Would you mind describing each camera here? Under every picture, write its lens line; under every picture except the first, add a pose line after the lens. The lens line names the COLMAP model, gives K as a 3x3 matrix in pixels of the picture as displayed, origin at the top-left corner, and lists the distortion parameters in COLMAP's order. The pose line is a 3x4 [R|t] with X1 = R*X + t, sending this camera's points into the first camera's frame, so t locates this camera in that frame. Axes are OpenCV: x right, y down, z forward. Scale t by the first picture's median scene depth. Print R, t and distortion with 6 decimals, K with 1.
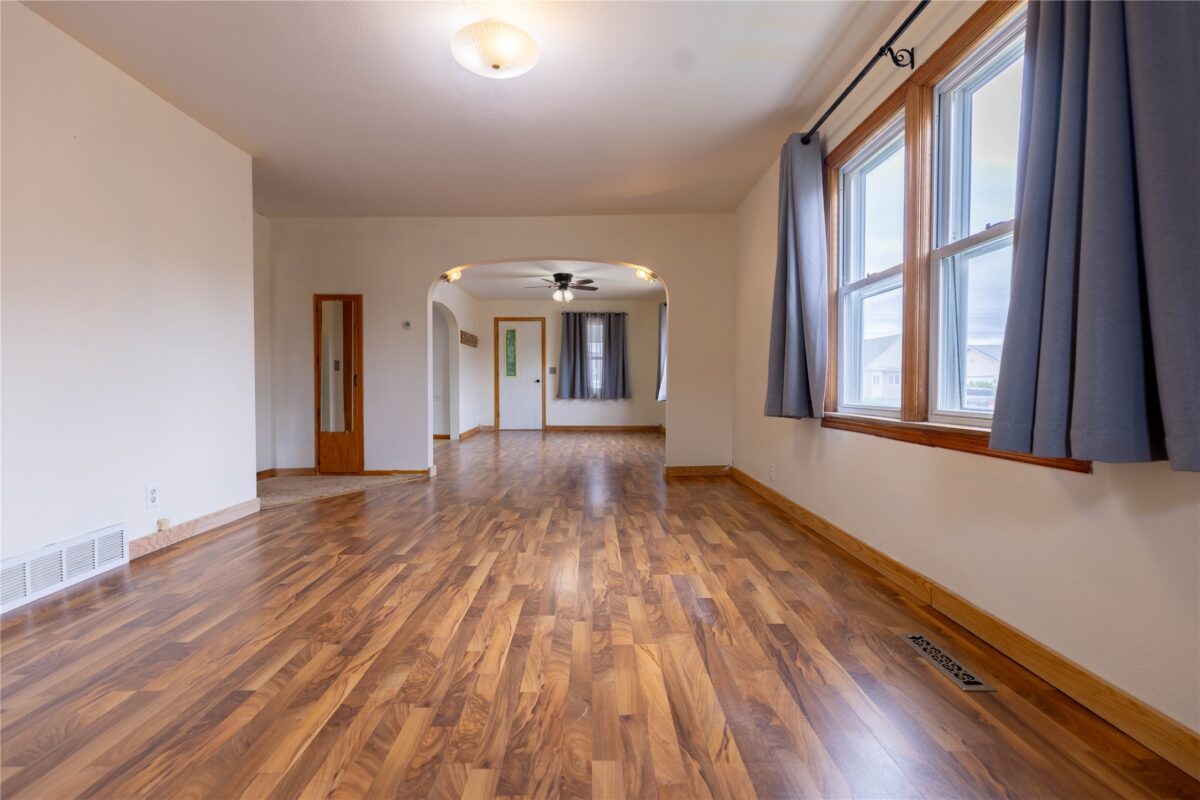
lens RADIAL K [[547.0, 0, 586.7], [0, 547.0, 398.4], [0, 0, 1]] dist [0.010129, -0.002788]
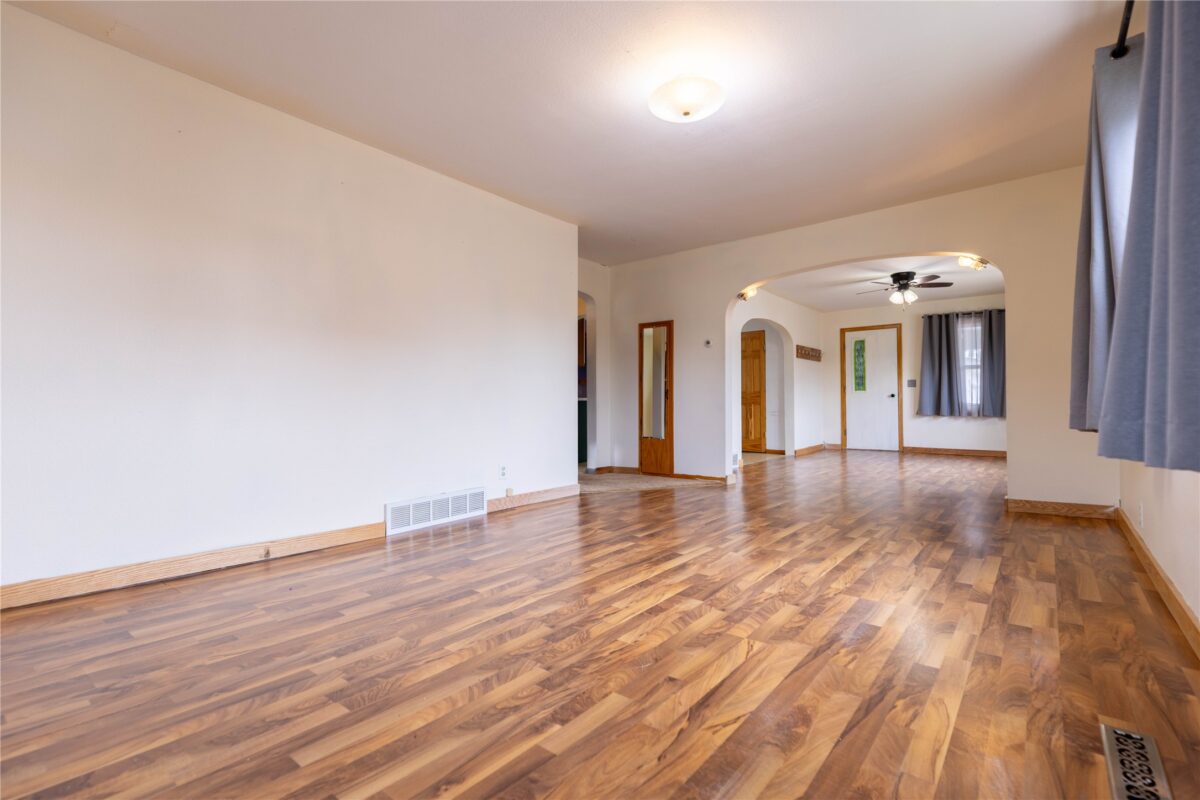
lens RADIAL K [[547.0, 0, 590.3], [0, 547.0, 398.8], [0, 0, 1]] dist [0.010129, -0.002788]
pose [[0.776915, -0.007097, -0.629566, 0.376040], [-0.014291, 0.999480, -0.028901, 0.025621], [0.629443, 0.031451, 0.776410, 0.004712]]
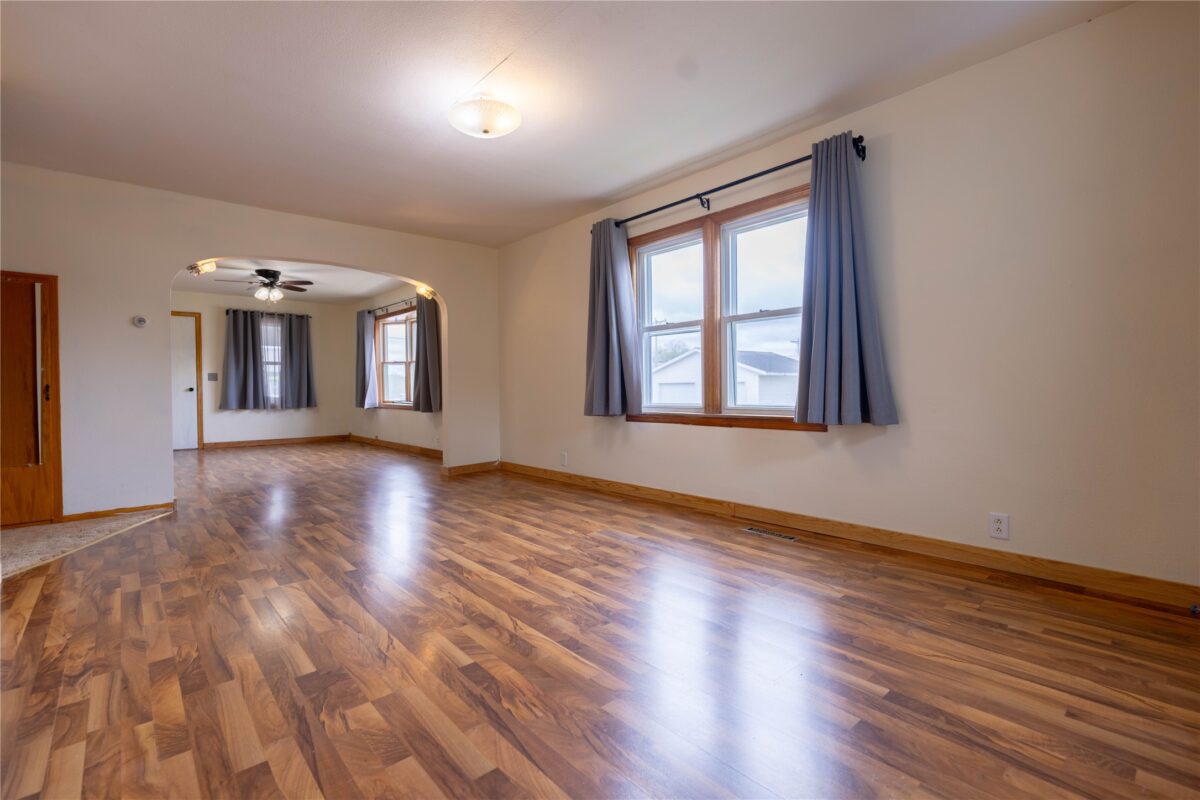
lens RADIAL K [[547.0, 0, 582.5], [0, 547.0, 393.8], [0, 0, 1]] dist [0.010129, -0.002788]
pose [[0.755781, -0.014225, 0.654670, -0.763844], [0.025678, 0.999639, -0.007923, -0.015732], [-0.654320, 0.022799, 0.755874, -0.029383]]
